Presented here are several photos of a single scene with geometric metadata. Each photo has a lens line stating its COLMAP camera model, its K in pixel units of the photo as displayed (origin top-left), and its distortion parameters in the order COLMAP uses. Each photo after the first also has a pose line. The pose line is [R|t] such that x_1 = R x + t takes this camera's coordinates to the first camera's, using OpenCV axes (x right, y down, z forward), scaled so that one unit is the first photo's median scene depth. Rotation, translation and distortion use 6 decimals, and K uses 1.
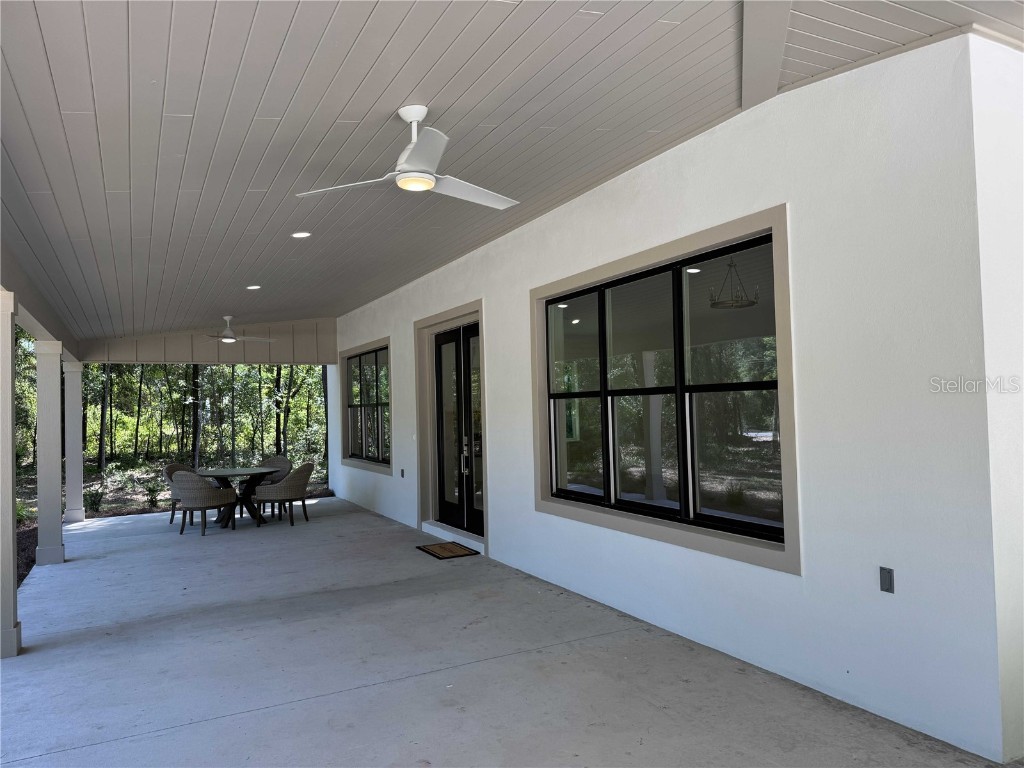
lens RADIAL K [[714.7, 0, 512.0], [0, 714.7, 384.0], [0, 0, 1]] dist [0.163772, -0.231515]
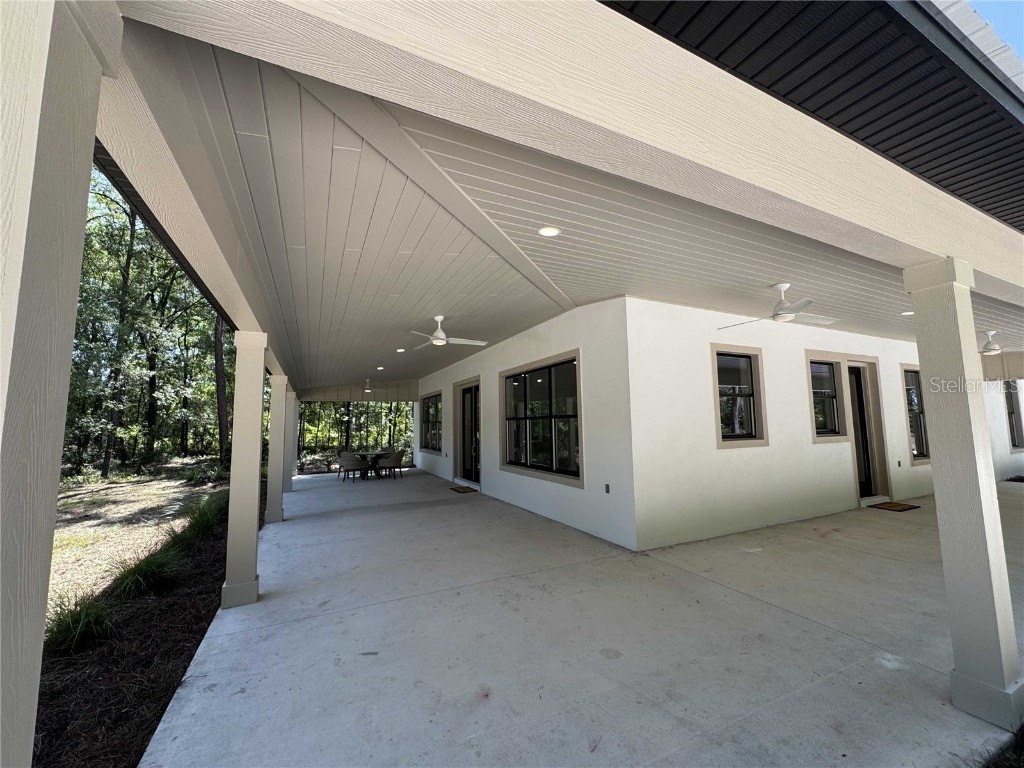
lens RADIAL K [[409.4, 0, 511.6], [0, 409.4, 383.1], [0, 0, 1]] dist [-0.003829, 0.000479]
pose [[0.999615, 0.007774, -0.026638, 0.057411], [-0.009556, 0.997679, -0.067417, -0.005559], [0.026052, 0.067646, 0.997369, -0.167239]]
